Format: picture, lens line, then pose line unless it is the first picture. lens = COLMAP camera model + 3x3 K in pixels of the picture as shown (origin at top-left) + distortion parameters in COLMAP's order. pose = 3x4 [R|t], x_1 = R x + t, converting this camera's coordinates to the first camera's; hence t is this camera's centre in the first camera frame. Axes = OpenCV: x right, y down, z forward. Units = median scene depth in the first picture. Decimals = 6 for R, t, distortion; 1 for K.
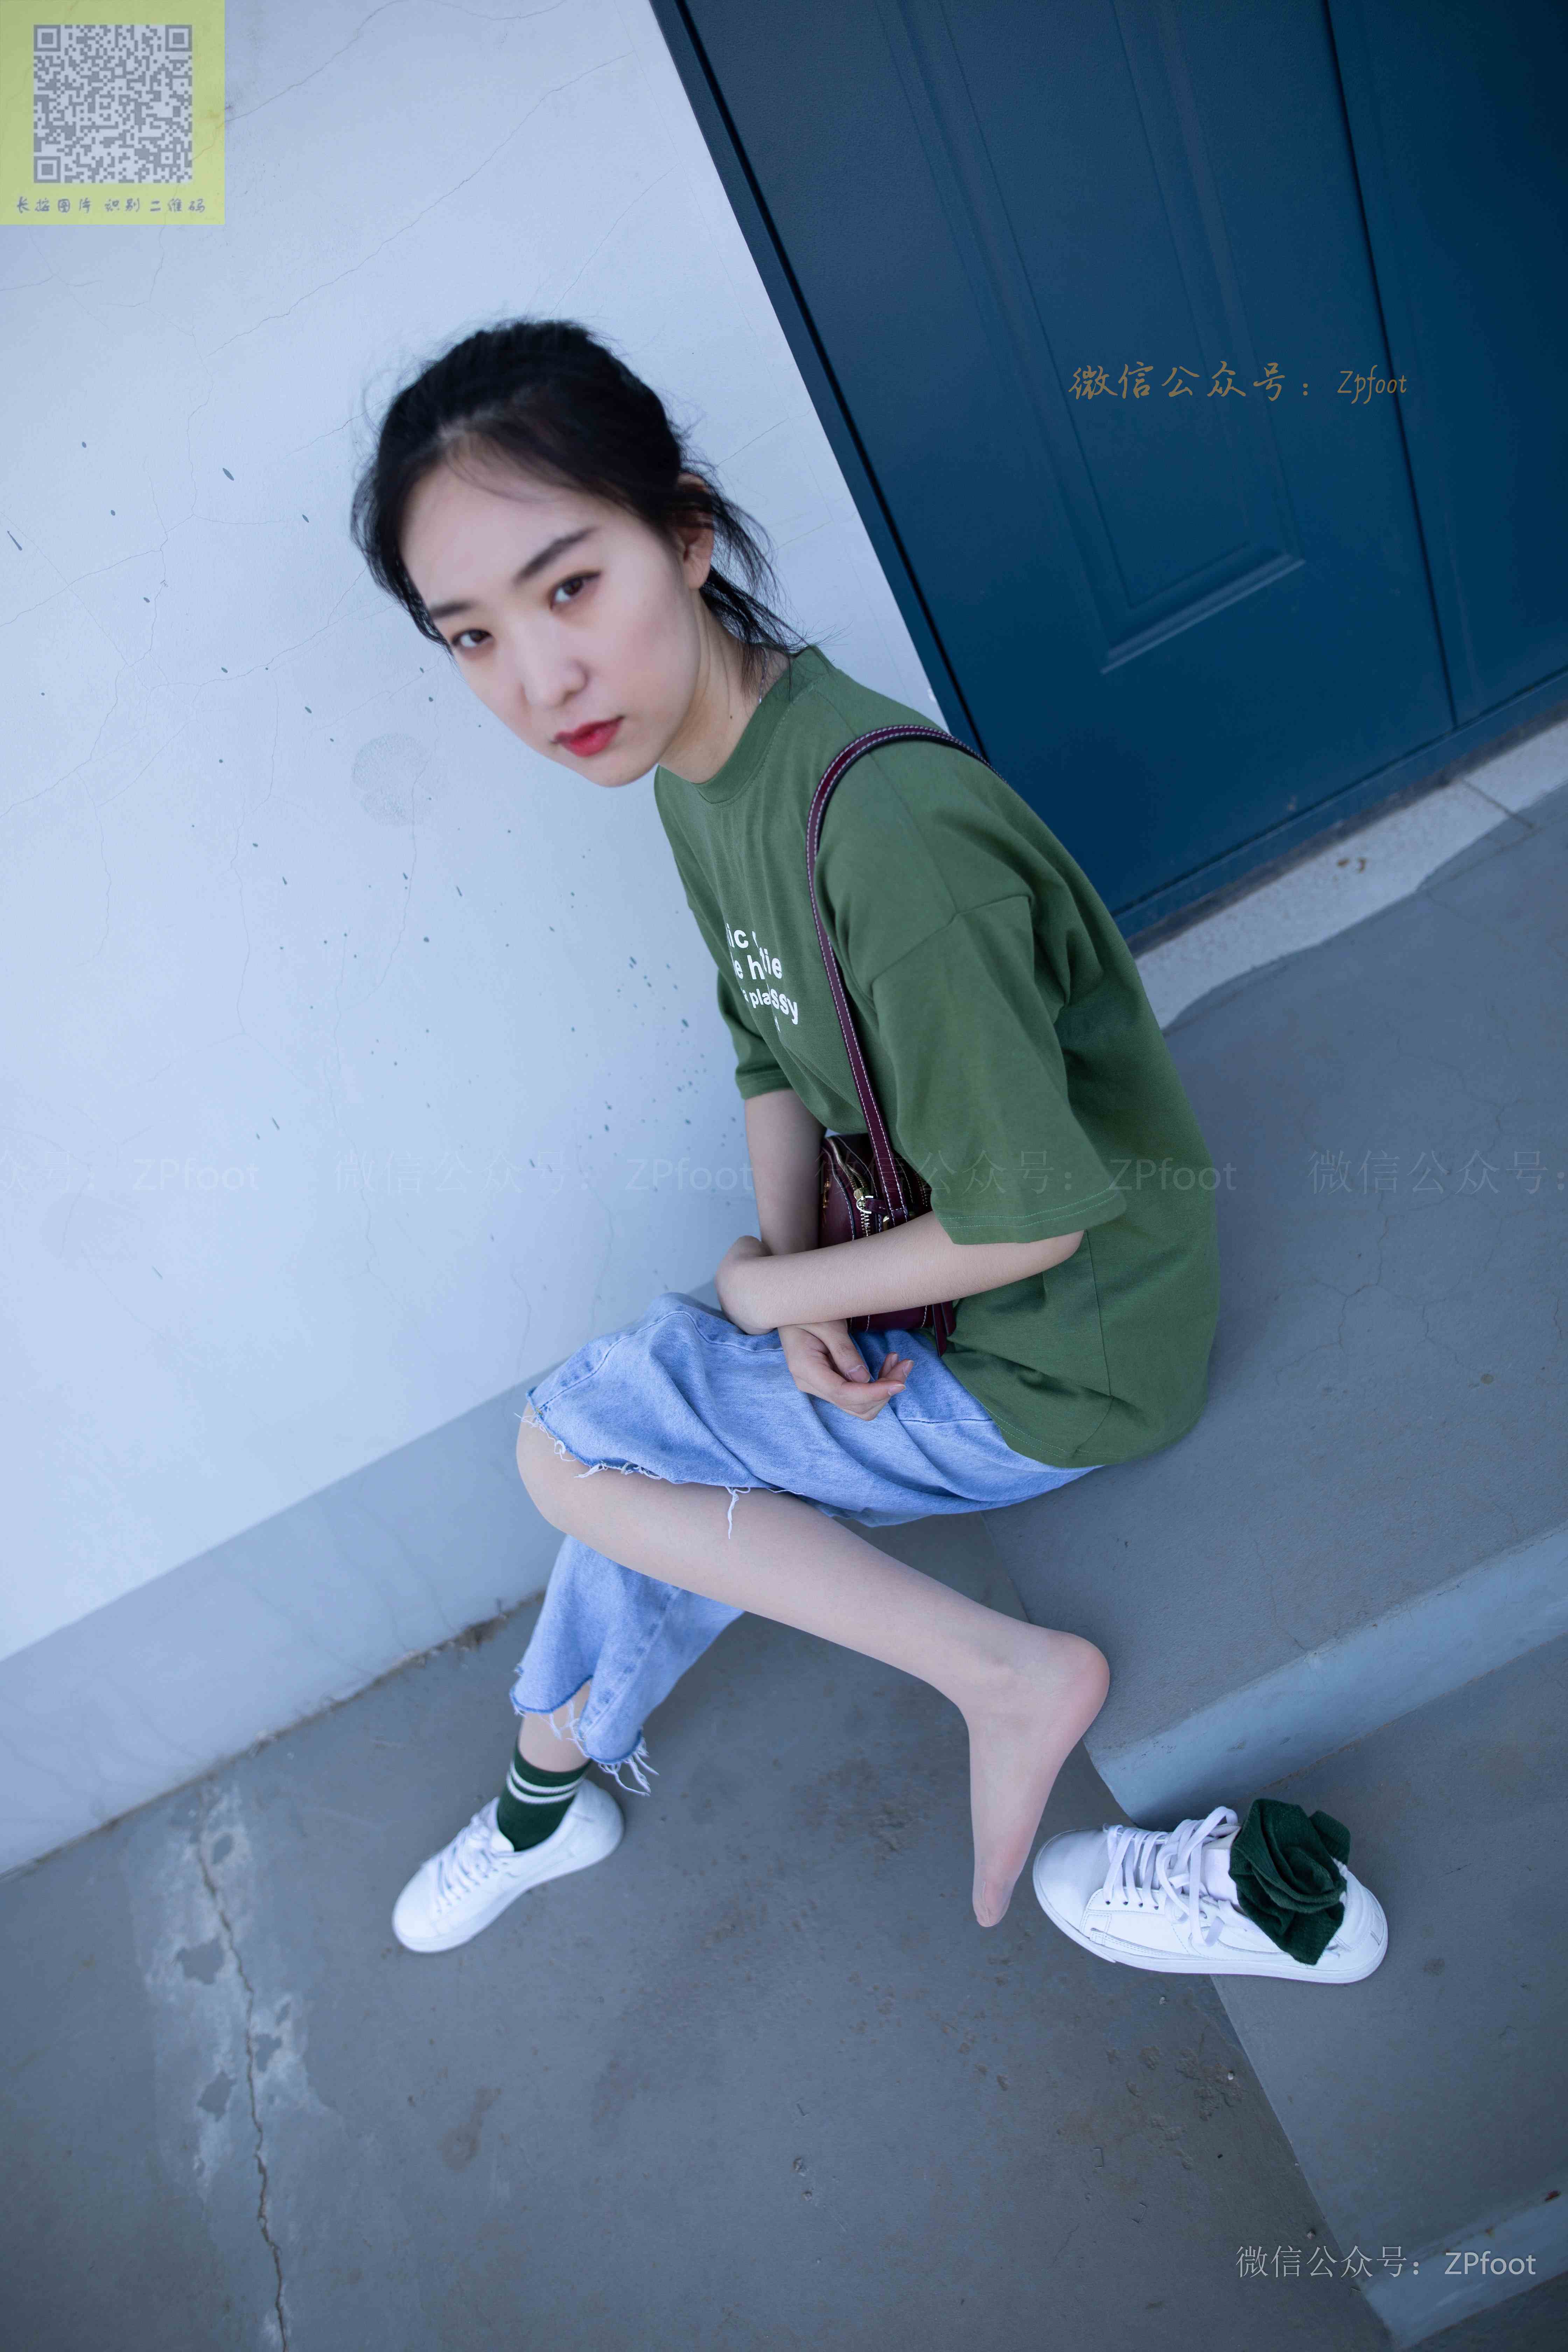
lens RADIAL K [[1639.8, 0, 789.7], [0, 1639.8, 1172.1], [0, 0, 1]] dist [-0.050729, 0.042606]
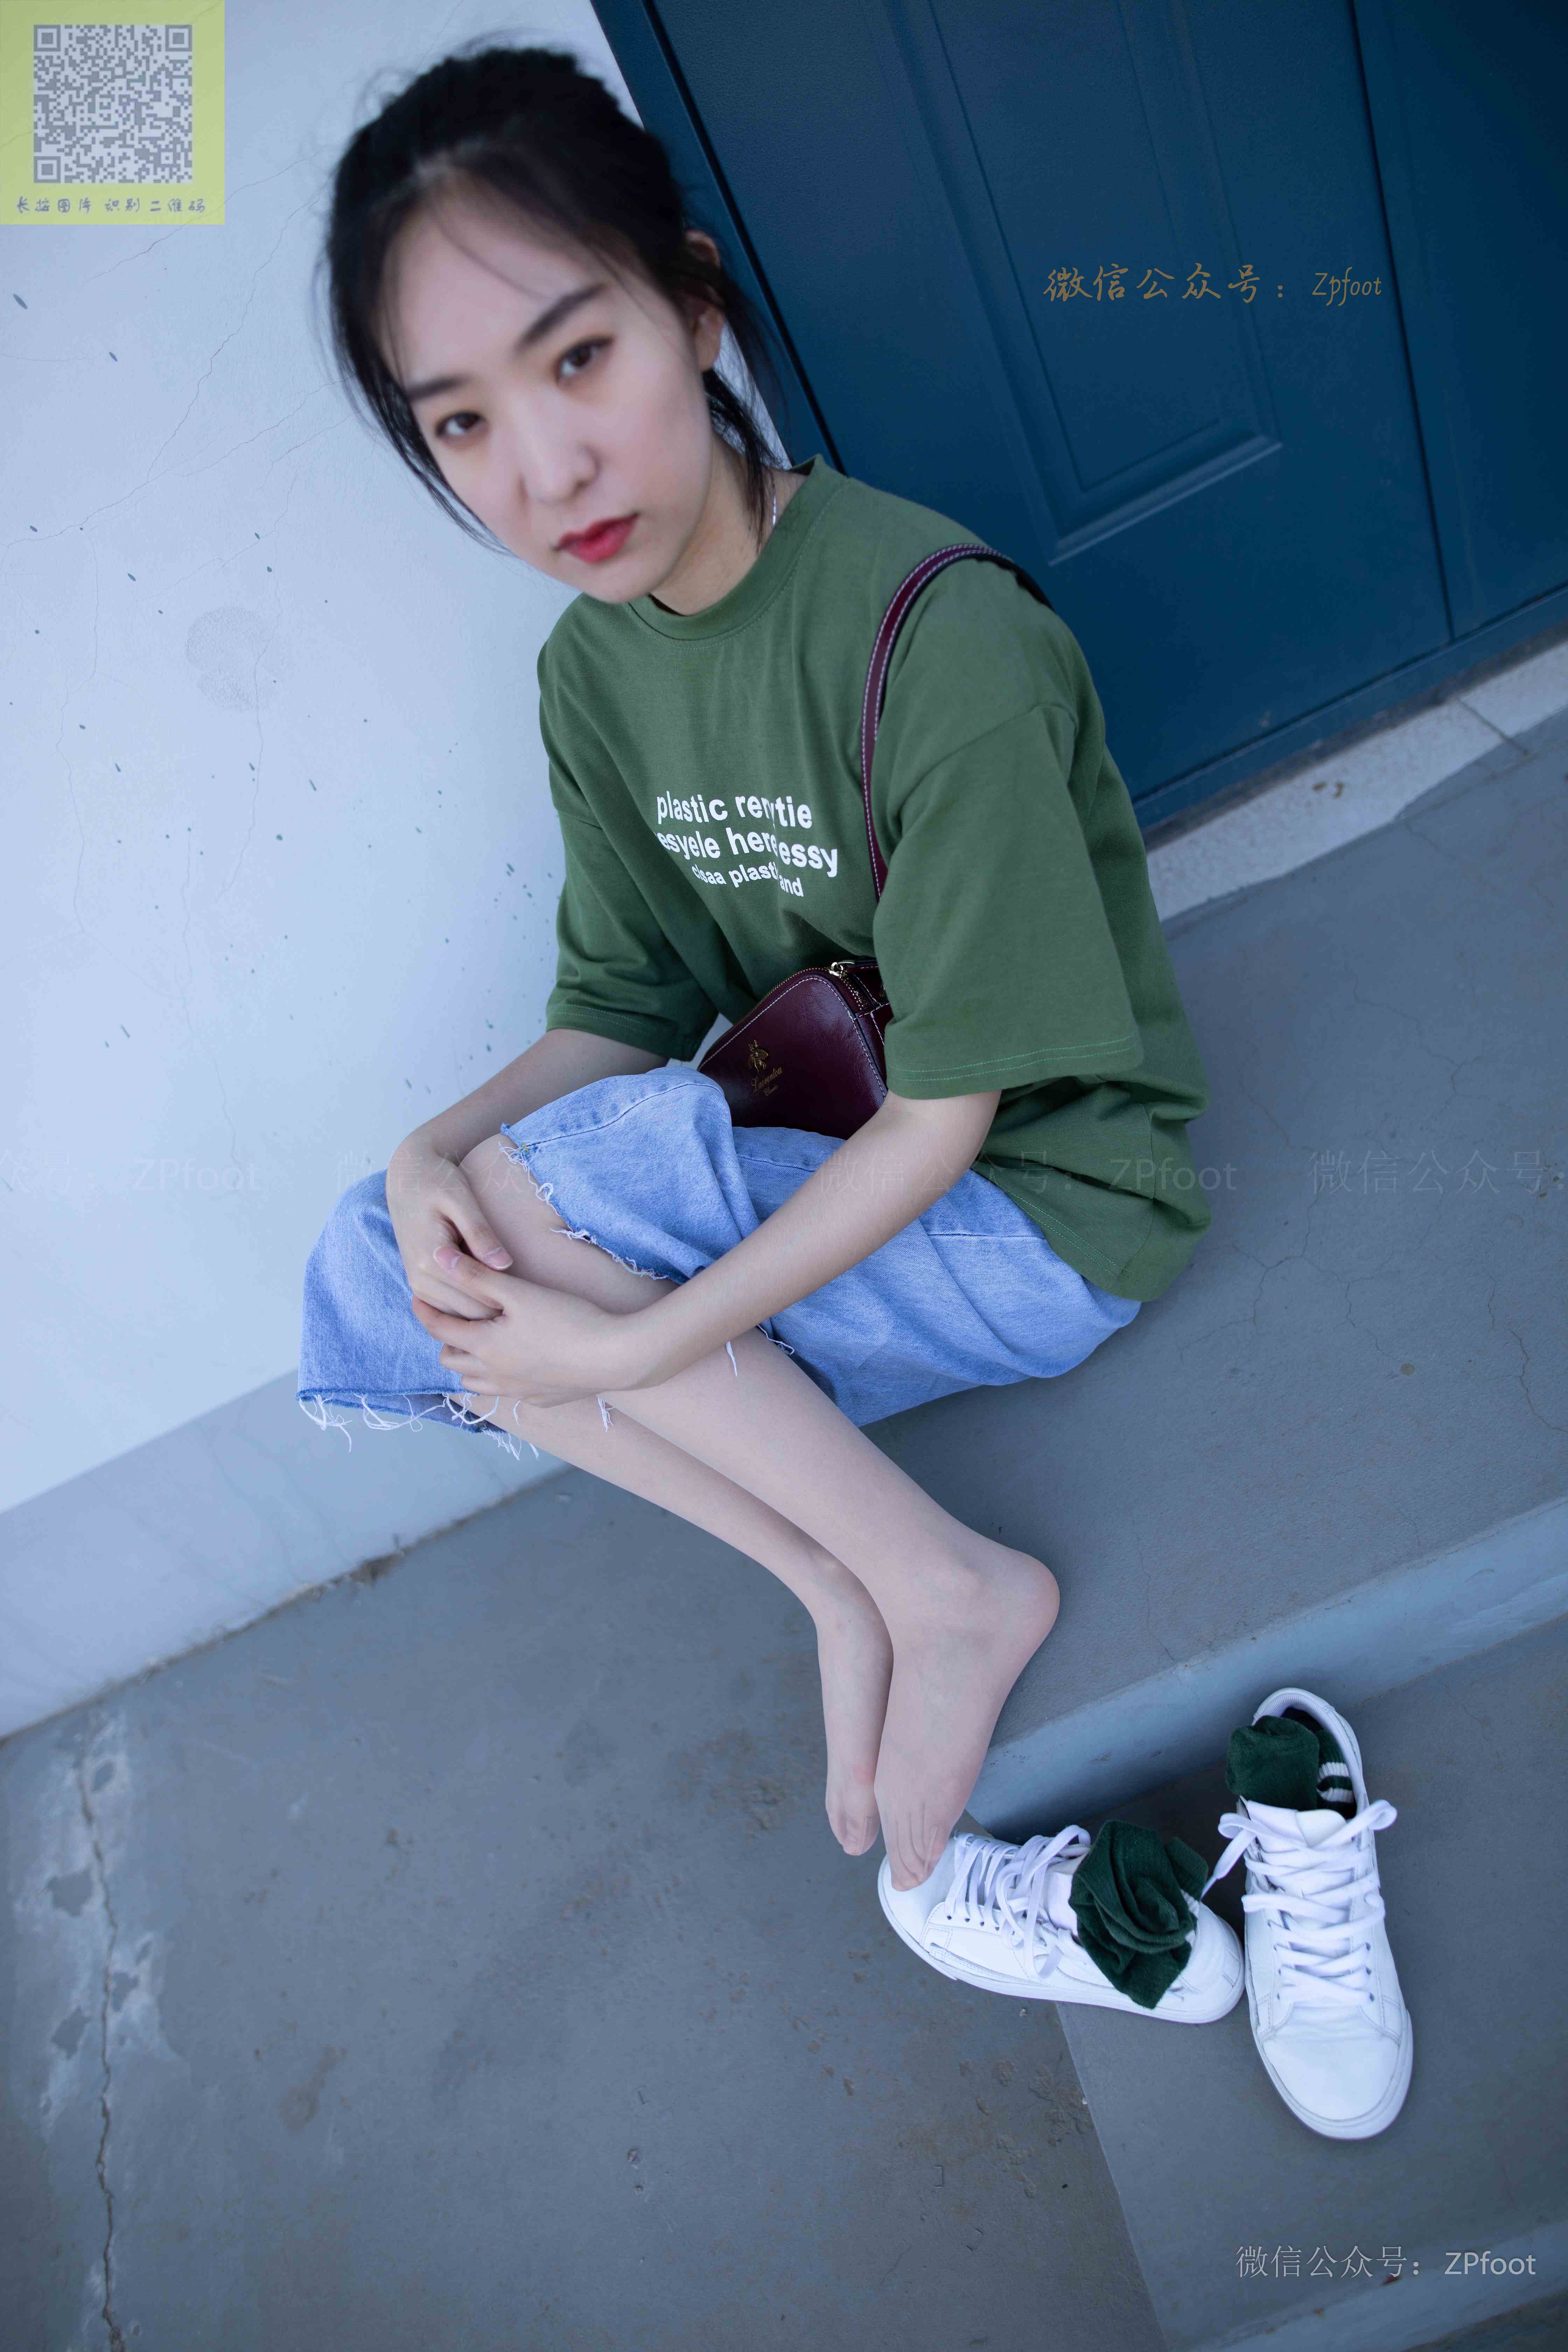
lens RADIAL K [[1639.8, 0, 790.7], [0, 1639.8, 1173.2], [0, 0, 1]] dist [-0.050729, 0.042606]
pose [[0.998610, 0.041042, -0.033073, 0.089440], [-0.039228, 0.997783, 0.053769, -0.012554], [0.035207, -0.052397, 0.998006, 0.075118]]
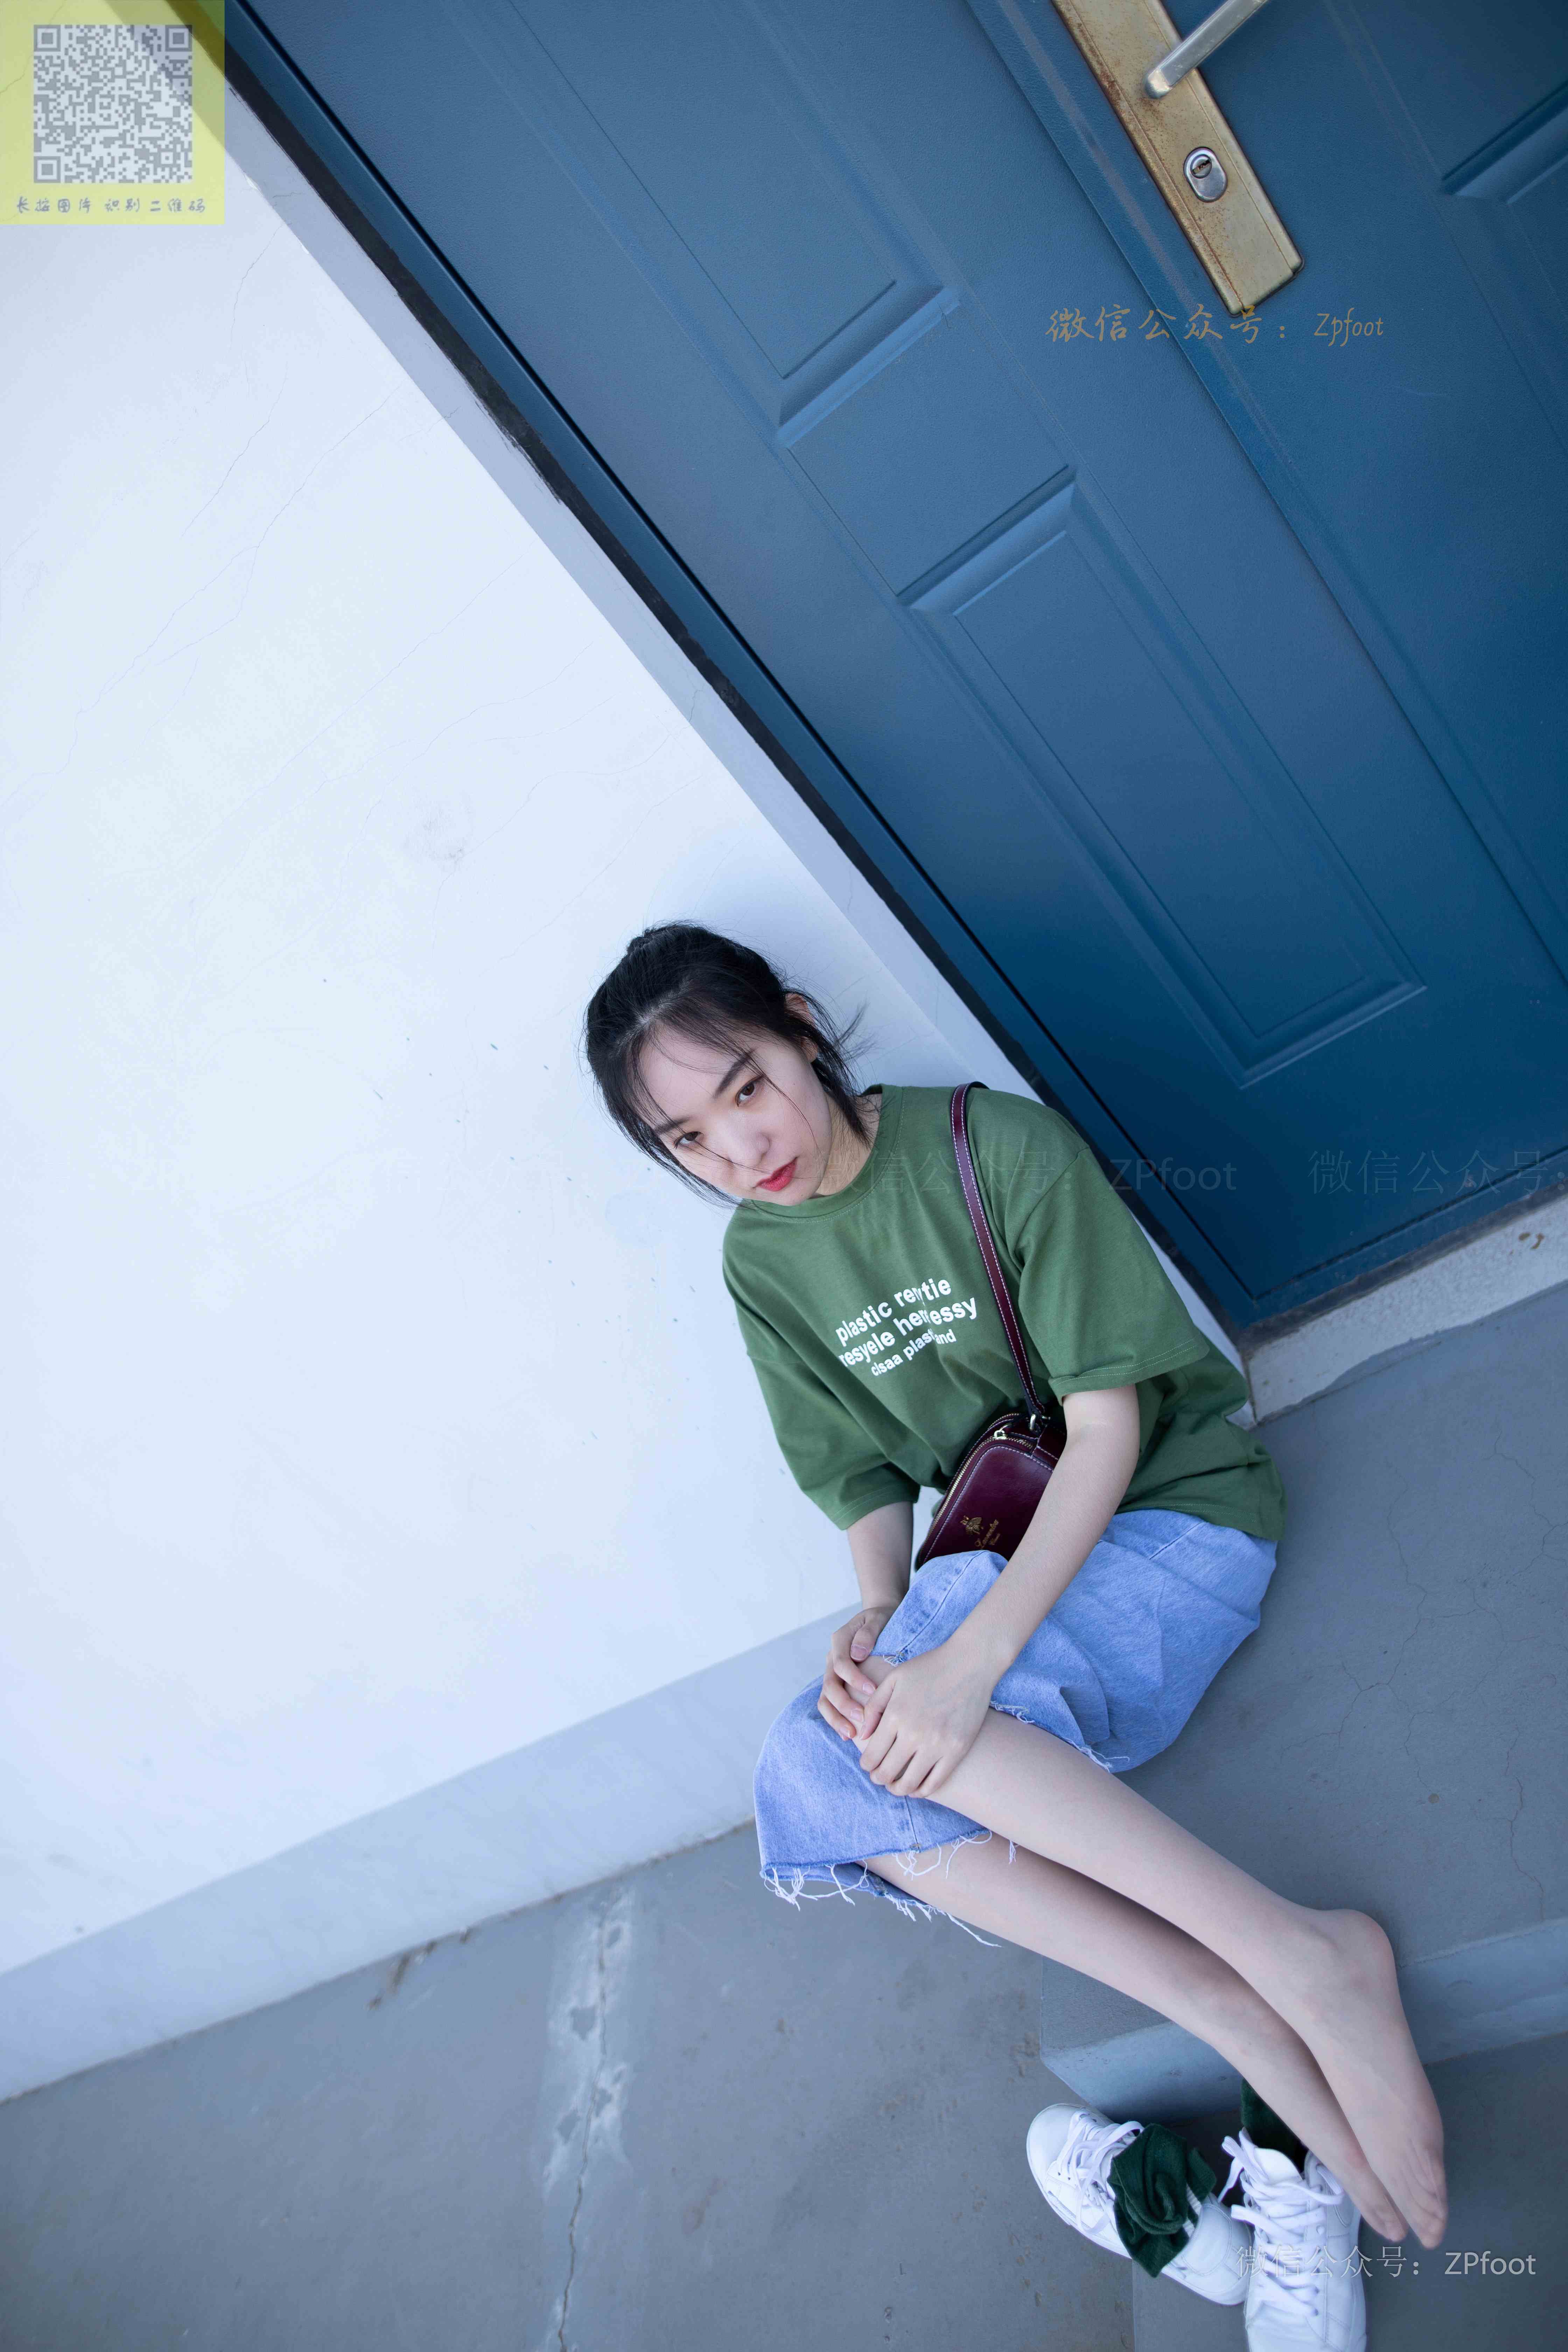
lens RADIAL K [[1639.8, 0, 785.9], [0, 1639.8, 1168.9], [0, 0, 1]] dist [-0.050729, 0.042606]
pose [[0.892548, 0.016938, -0.450634, 0.412272], [-0.031477, 0.999197, -0.024786, -0.205386], [0.449853, 0.036308, 0.892365, -0.160841]]
